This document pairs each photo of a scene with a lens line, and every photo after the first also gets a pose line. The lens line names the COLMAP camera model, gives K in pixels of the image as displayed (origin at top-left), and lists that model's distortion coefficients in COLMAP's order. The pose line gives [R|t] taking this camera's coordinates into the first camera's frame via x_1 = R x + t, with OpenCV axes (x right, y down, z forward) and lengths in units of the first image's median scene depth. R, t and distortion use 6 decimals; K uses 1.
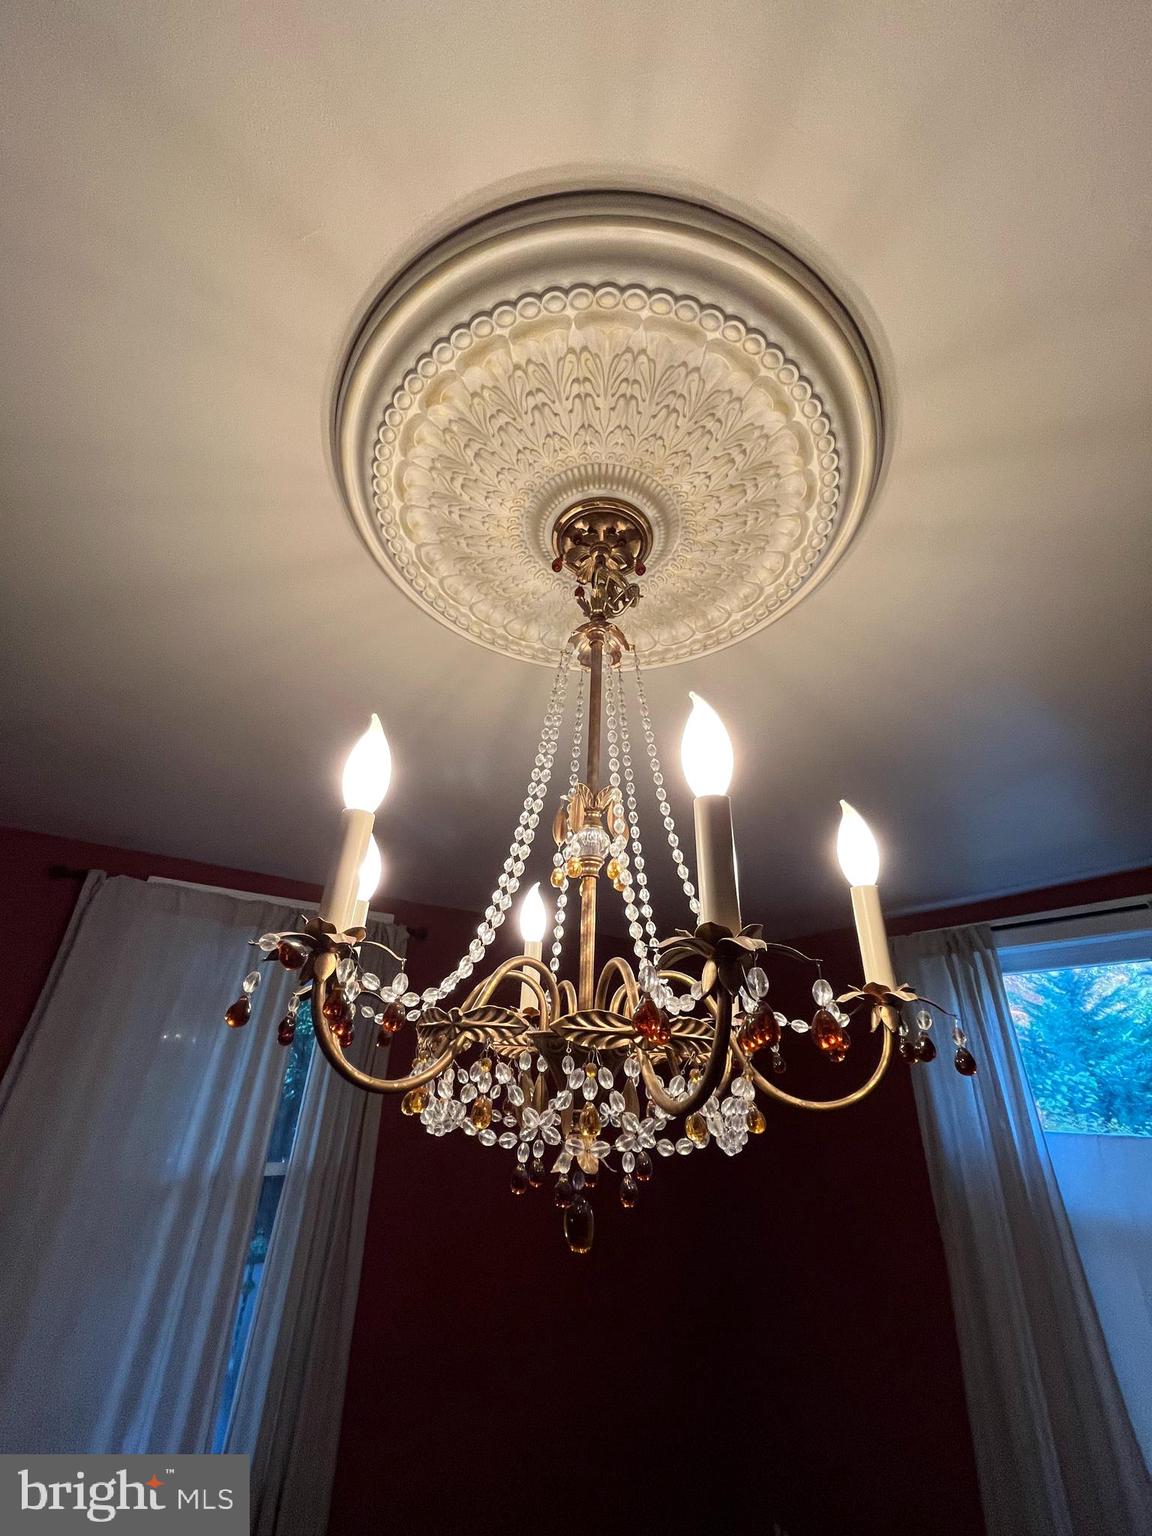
lens RADIAL K [[624.4, 0, 568.8], [0, 624.4, 763.9], [0, 0, 1]] dist [-0.003041, 0.000028]
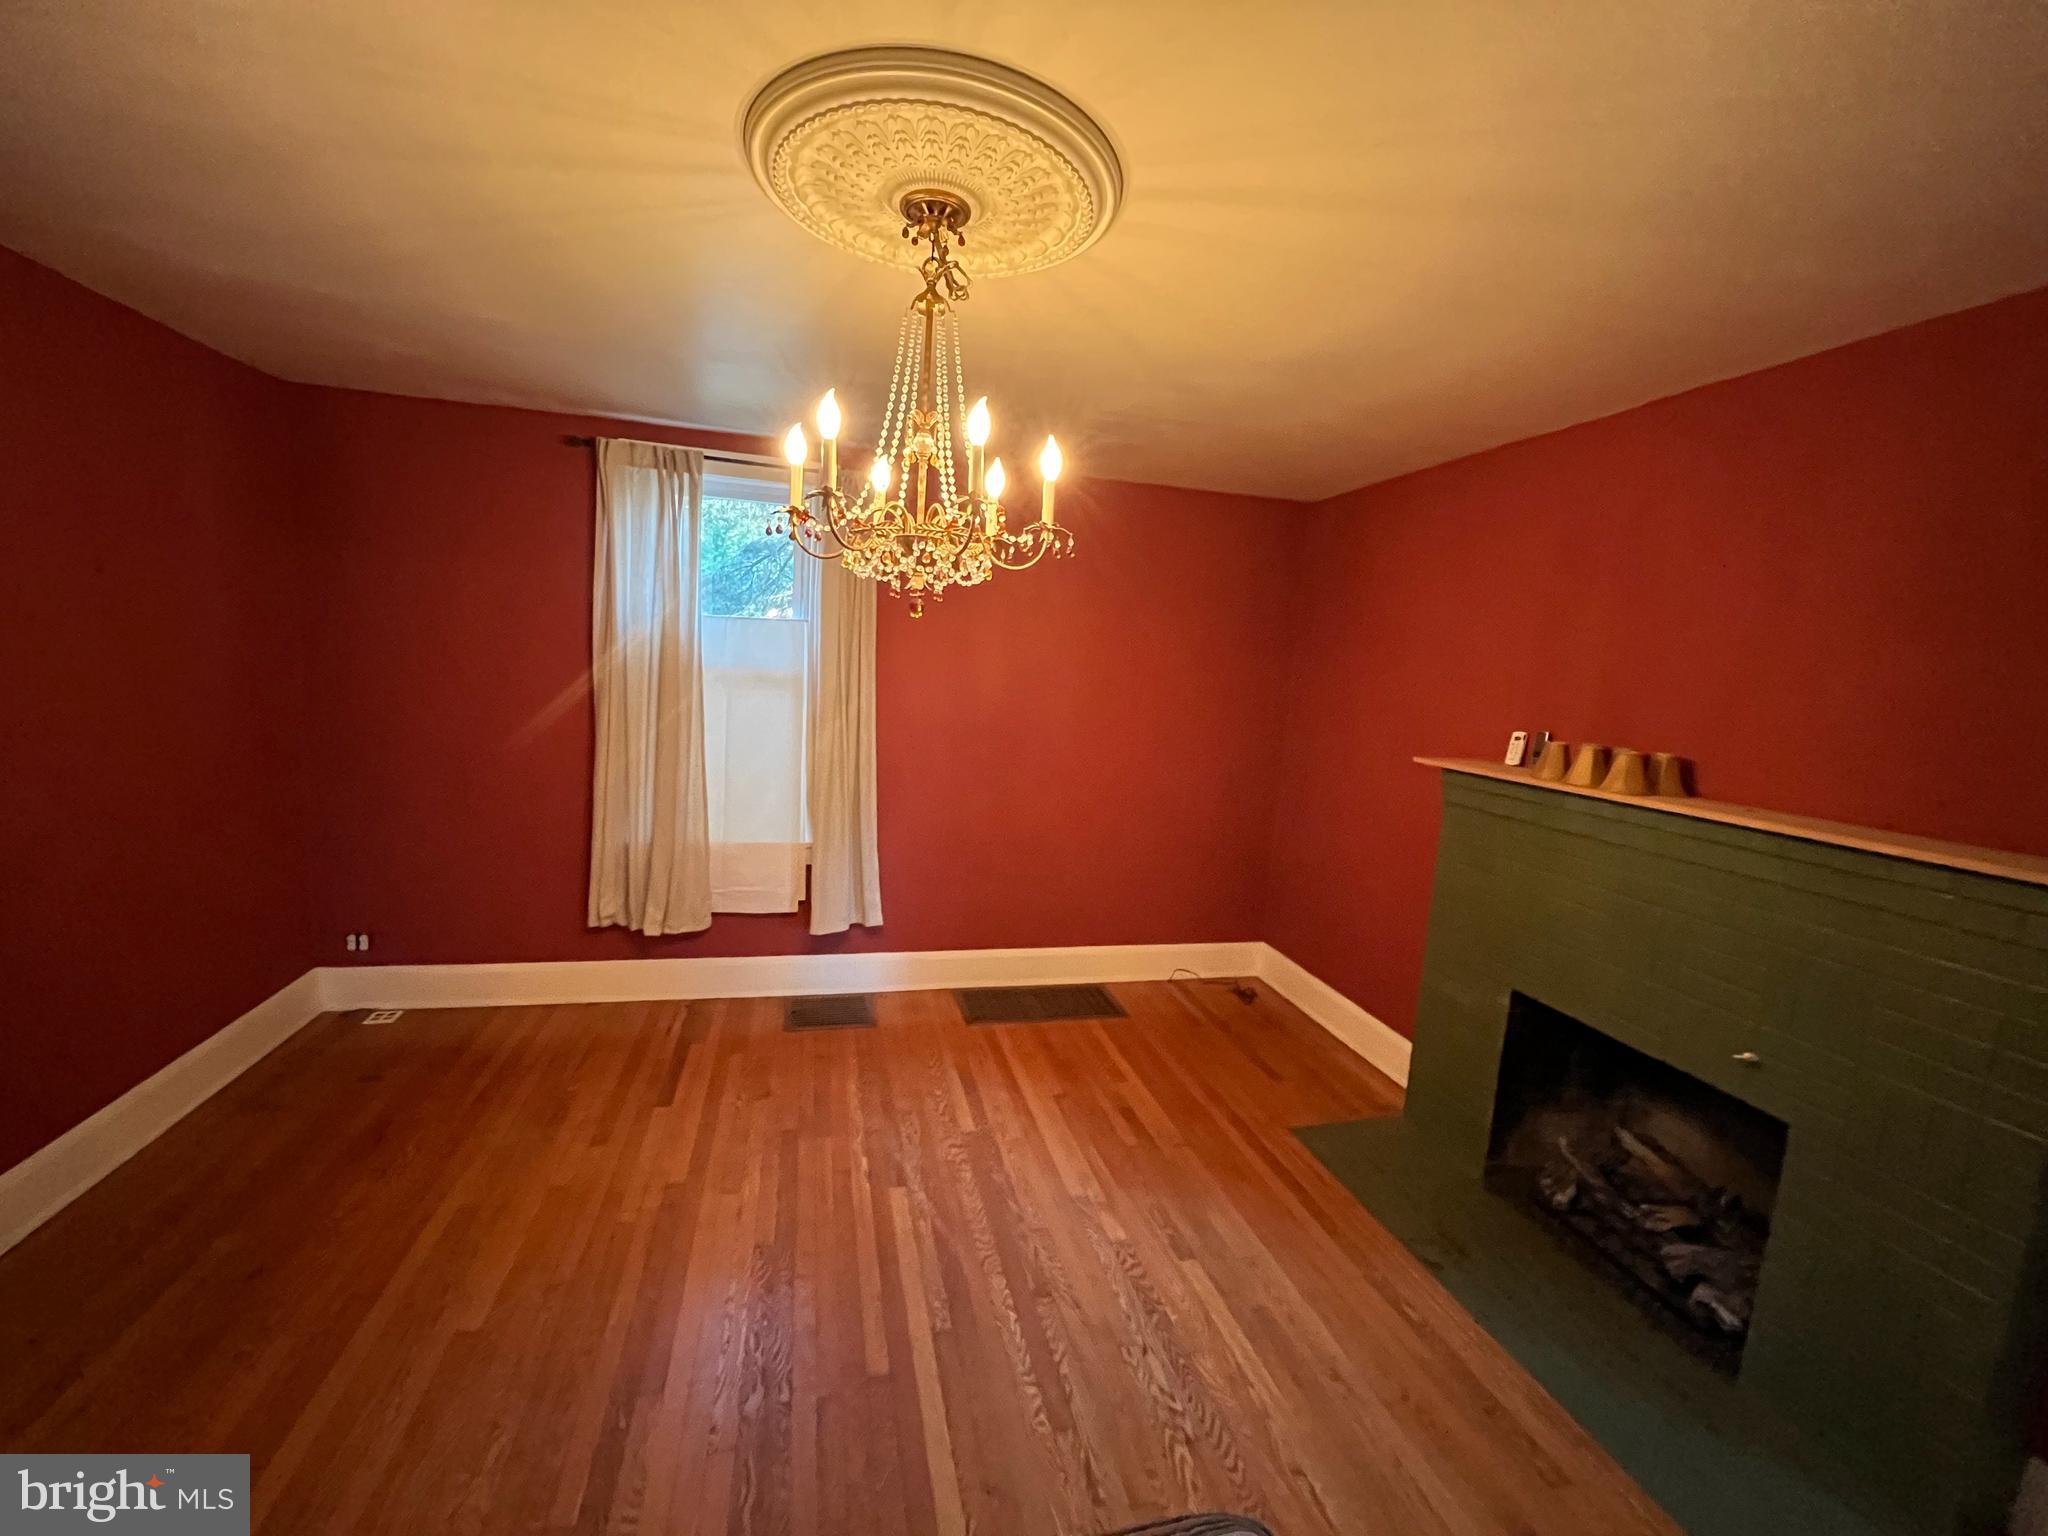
lens RADIAL K [[832.5, 0, 1011.6], [0, 832.5, 766.0], [0, 0, 1]] dist [-0.003041, 0.000028]
pose [[0.981218, -0.005640, 0.192821, -0.173559], [-0.103914, 0.826695, 0.552971, -0.430947], [-0.162523, -0.562622, 0.810582, -1.449586]]
